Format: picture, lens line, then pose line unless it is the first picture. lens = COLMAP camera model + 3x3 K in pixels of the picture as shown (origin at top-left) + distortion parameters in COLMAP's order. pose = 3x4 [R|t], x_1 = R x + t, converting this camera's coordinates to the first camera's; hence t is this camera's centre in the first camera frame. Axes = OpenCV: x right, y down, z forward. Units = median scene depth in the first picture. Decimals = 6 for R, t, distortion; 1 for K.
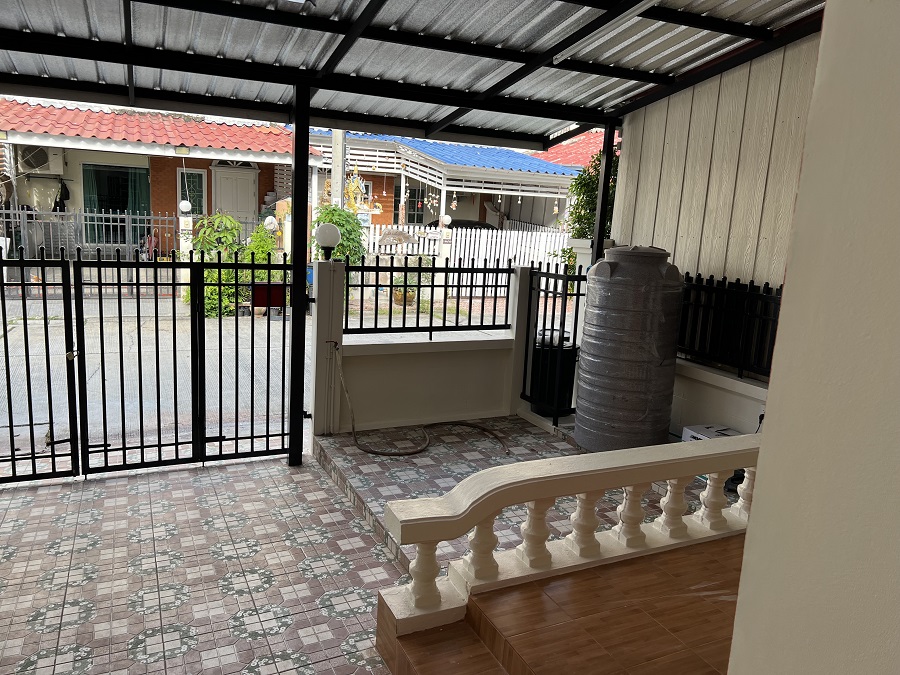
lens RADIAL K [[682.8, 0, 453.3], [0, 682.8, 334.0], [0, 0, 1]] dist [0.071091, -0.096802]
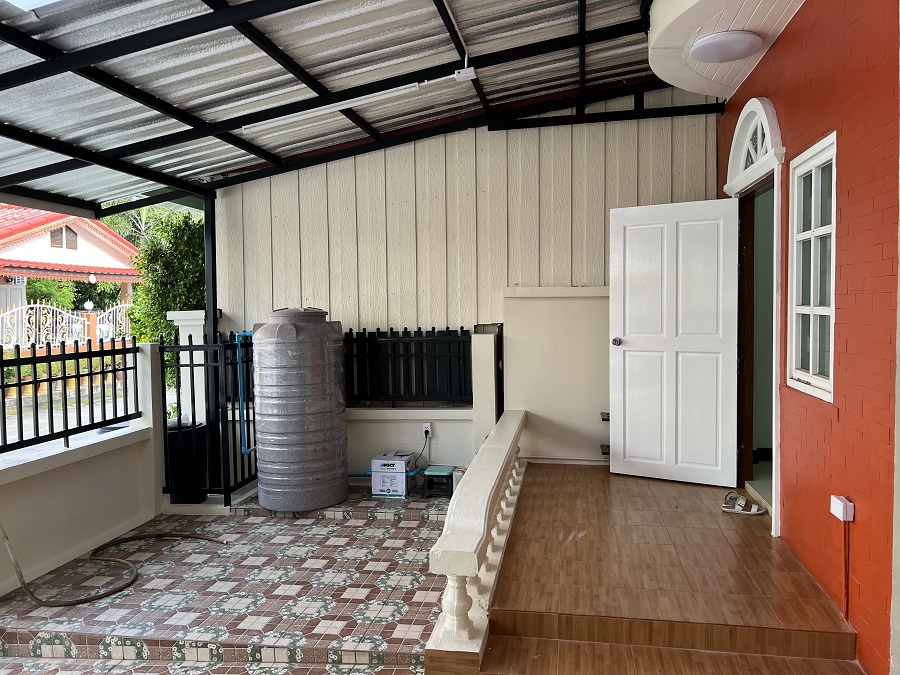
lens RADIAL K [[682.8, 0, 453.3], [0, 682.8, 334.0], [0, 0, 1]] dist [0.071091, -0.096802]
pose [[0.569350, -0.093493, 0.816761, -0.435503], [0.195018, 0.980513, -0.023706, -0.014023], [-0.798629, 0.172780, 0.576488, 0.180483]]
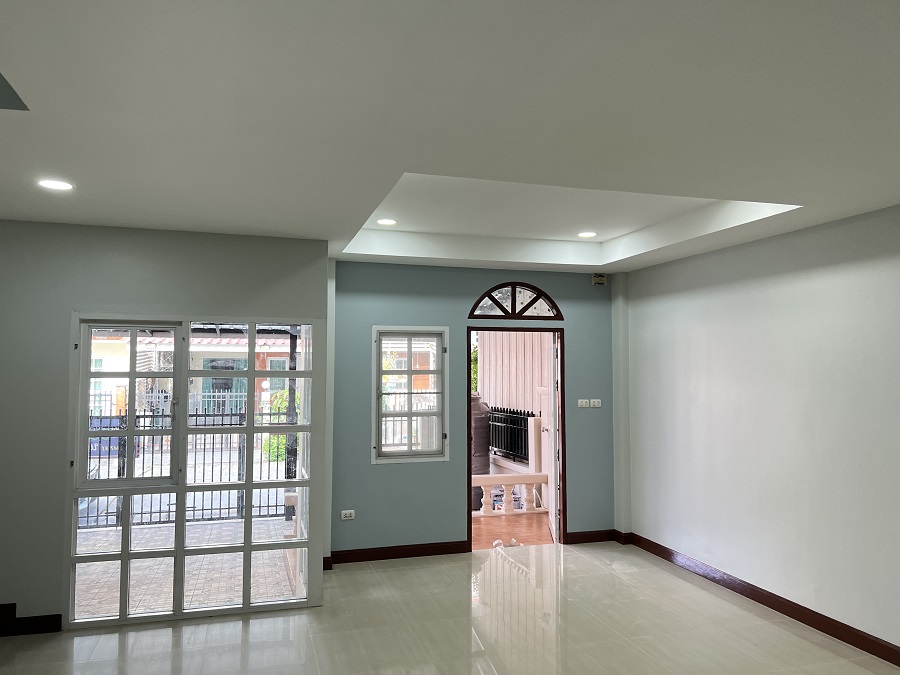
lens RADIAL K [[682.8, 0, 453.3], [0, 682.8, 334.0], [0, 0, 1]] dist [0.071091, -0.096802]
pose [[0.987985, -0.061217, -0.141910, 0.477073], [0.025900, 0.970805, -0.238466, 0.147579], [0.152365, 0.231926, 0.960726, -0.794430]]
